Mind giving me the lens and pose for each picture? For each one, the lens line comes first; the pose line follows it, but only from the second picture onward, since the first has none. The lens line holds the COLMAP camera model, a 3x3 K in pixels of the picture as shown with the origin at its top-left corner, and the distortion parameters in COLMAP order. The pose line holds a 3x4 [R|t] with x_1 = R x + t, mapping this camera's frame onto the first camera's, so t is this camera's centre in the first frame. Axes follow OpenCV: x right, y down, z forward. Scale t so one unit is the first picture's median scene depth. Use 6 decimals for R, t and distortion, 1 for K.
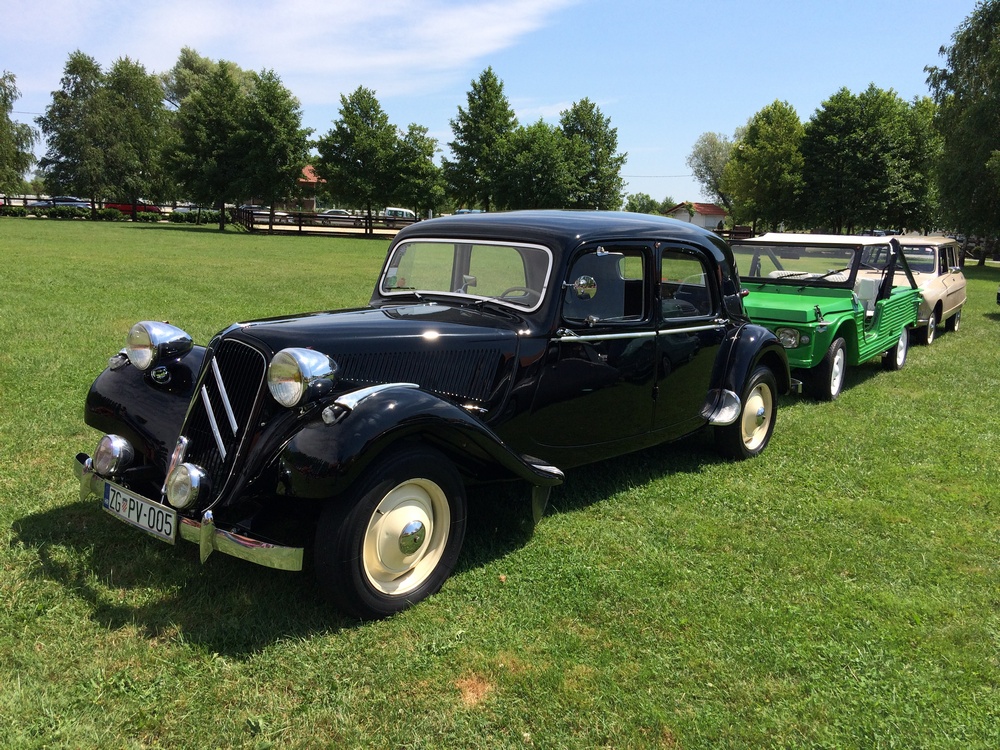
lens RADIAL K [[830.7, 0, 500.0], [0, 830.7, 375.0], [0, 0, 1]] dist [0.085875, -0.144482]
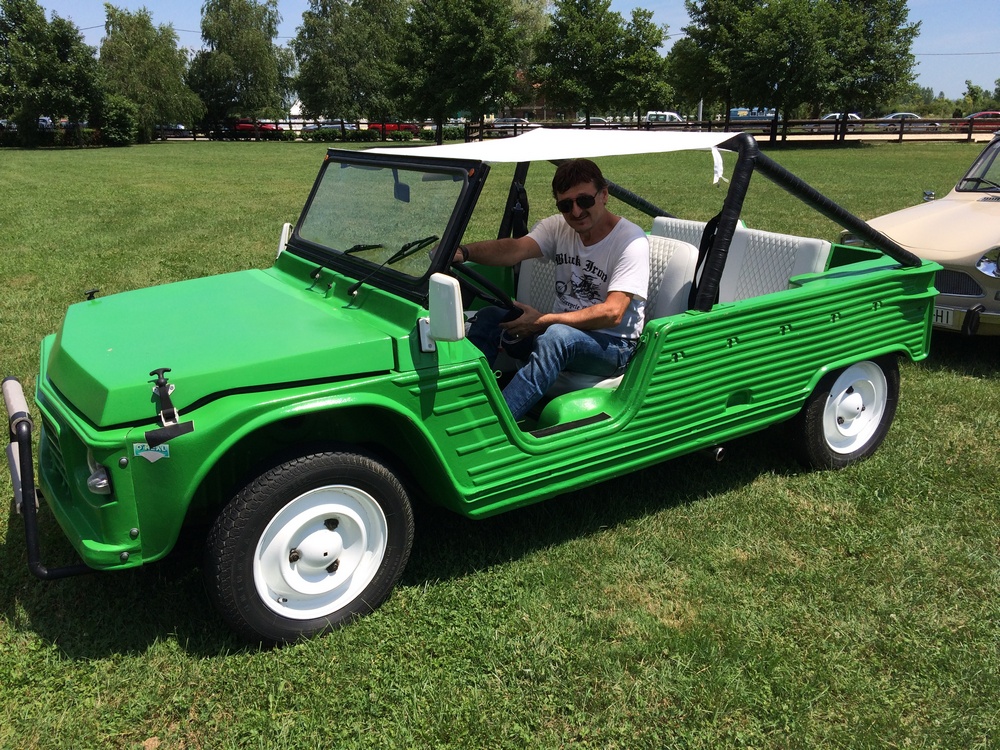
lens RADIAL K [[830.7, 0, 500.0], [0, 830.7, 375.0], [0, 0, 1]] dist [0.085875, -0.144482]
pose [[0.930047, 0.058934, -0.362684, 0.094189], [-0.020882, 0.993936, 0.107962, -0.018242], [0.366847, -0.092836, 0.925637, 0.116802]]
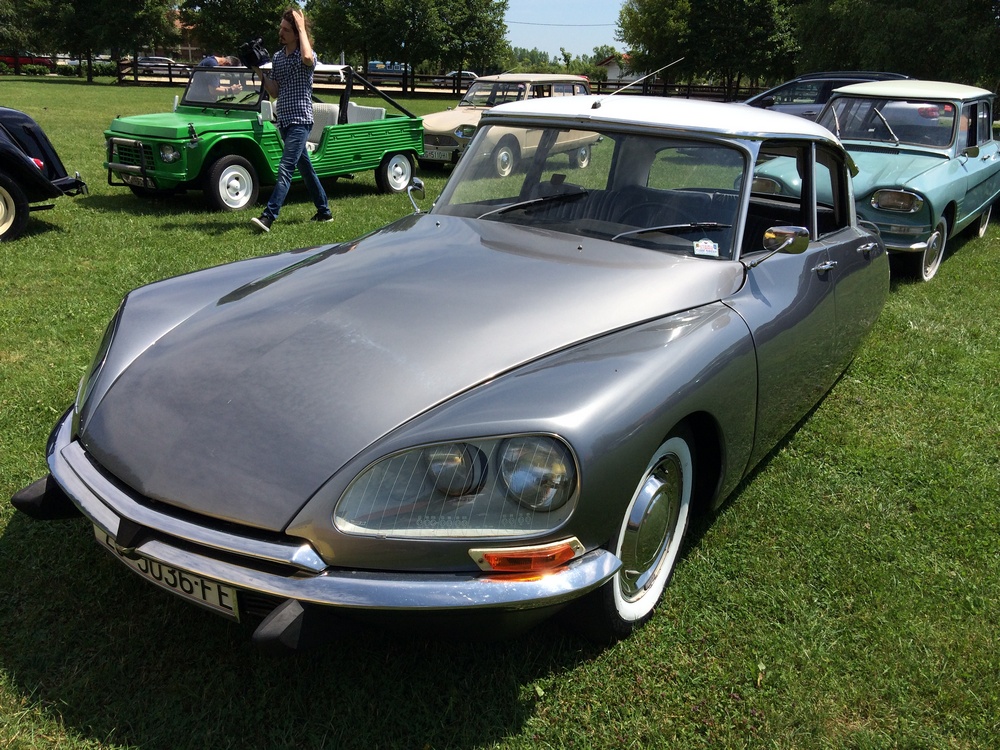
lens RADIAL K [[807.5, 0, 500.2], [0, 807.5, 398.8], [0, 0, 1]] dist [0.081961, -0.106444]
pose [[0.999647, -0.012432, 0.023469, 0.117332], [0.007720, 0.981538, 0.191113, 0.010656], [-0.025412, -0.190864, 0.981287, -0.021777]]
